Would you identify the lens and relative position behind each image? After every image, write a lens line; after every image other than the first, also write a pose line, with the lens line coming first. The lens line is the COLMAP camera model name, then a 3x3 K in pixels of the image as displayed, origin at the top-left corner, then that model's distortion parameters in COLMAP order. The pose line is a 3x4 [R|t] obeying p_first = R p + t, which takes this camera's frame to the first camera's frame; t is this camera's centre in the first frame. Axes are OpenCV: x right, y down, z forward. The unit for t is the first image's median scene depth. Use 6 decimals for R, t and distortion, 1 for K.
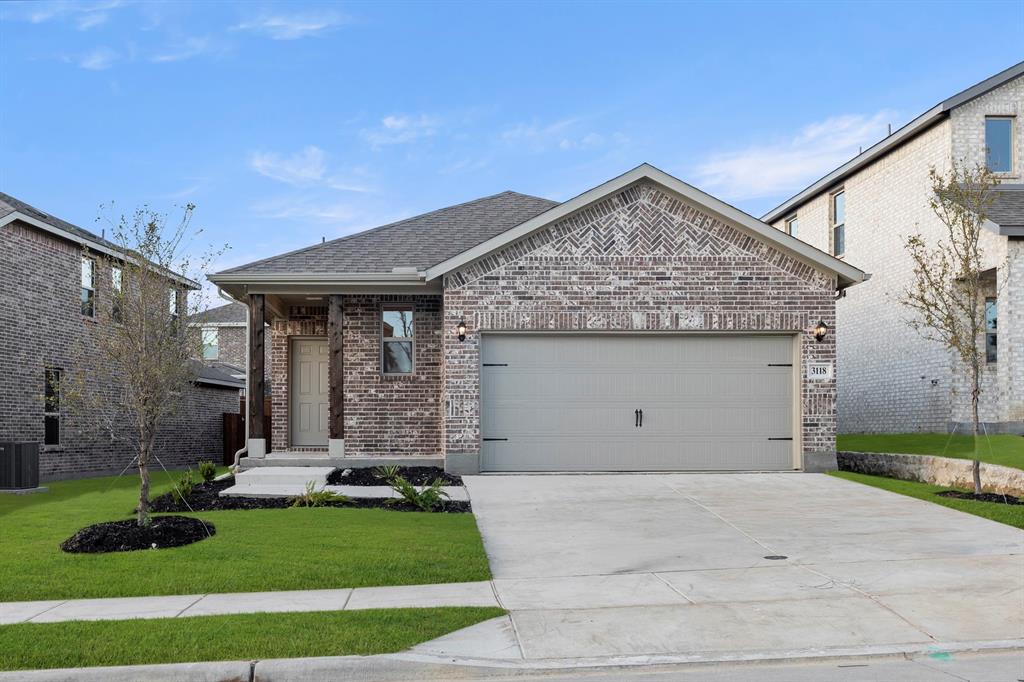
lens RADIAL K [[579.8, 0, 512.0], [0, 579.8, 325.5], [0, 0, 1]] dist [-0.000326, 0.000100]
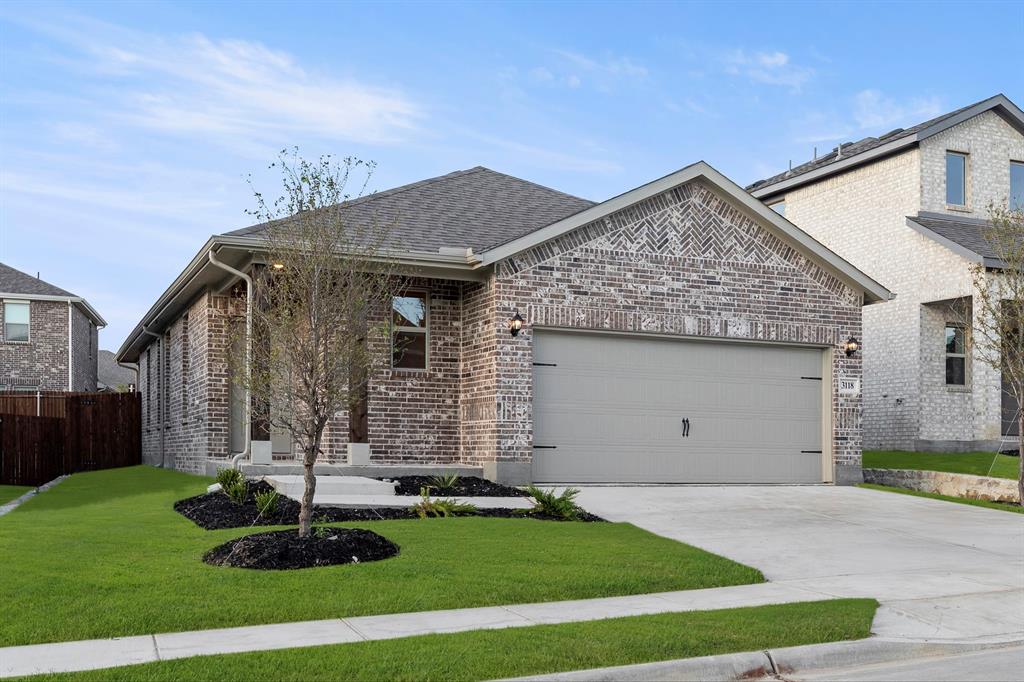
lens RADIAL K [[673.3, 0, 515.2], [0, 673.3, 319.5], [0, 0, 1]] dist [-0.004652, 0.000079]
pose [[0.970233, 0.063147, 0.233794, -0.314230], [-0.062057, 0.998000, -0.012026, 0.013174], [-0.234085, -0.002841, 0.972212, -0.006841]]
